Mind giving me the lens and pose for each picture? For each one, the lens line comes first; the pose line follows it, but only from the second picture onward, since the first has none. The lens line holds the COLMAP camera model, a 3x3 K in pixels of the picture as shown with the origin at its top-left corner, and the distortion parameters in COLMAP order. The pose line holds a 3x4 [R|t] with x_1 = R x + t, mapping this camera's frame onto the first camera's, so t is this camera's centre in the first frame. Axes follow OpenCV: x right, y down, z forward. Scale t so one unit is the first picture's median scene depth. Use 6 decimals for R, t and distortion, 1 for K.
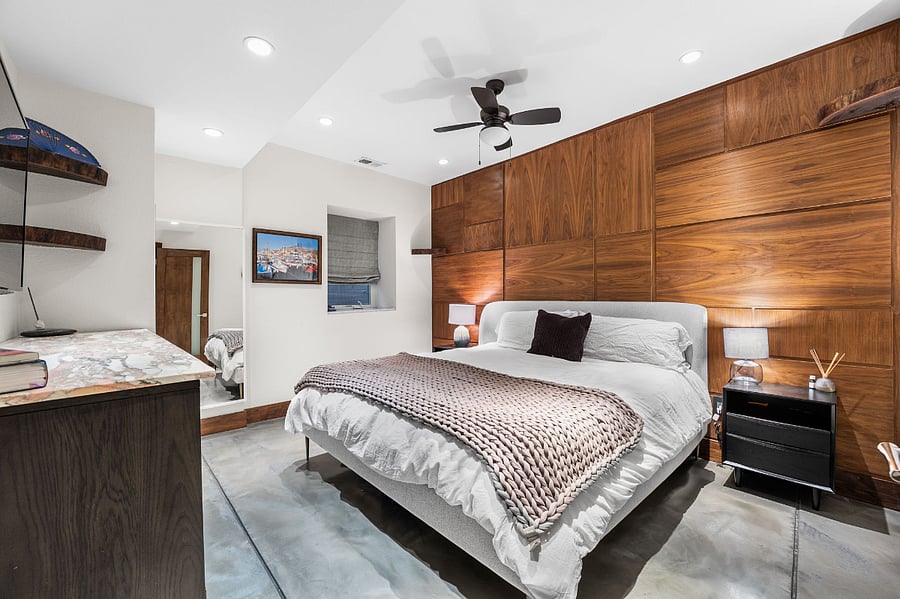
lens RADIAL K [[366.2, 0, 450.0], [0, 366.2, 299.5], [0, 0, 1]] dist [-0.014468, 0.000143]
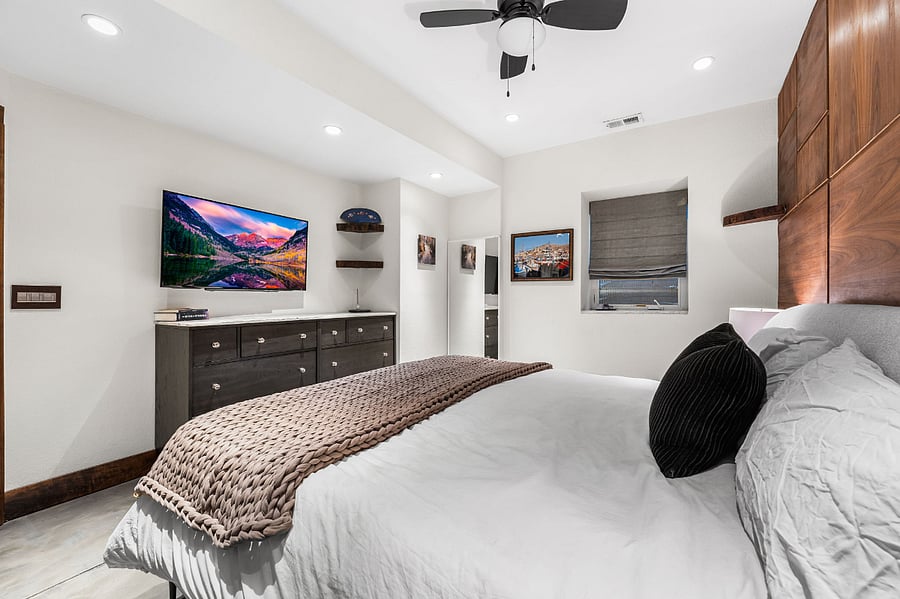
lens RADIAL K [[366.2, 0, 450.0], [0, 366.2, 299.5], [0, 0, 1]] dist [-0.014468, 0.000143]
pose [[0.222548, 0.007368, -0.974894, 0.520884], [-0.008373, 0.999949, 0.005645, 0.004746], [0.974886, 0.006907, 0.222598, 0.528788]]
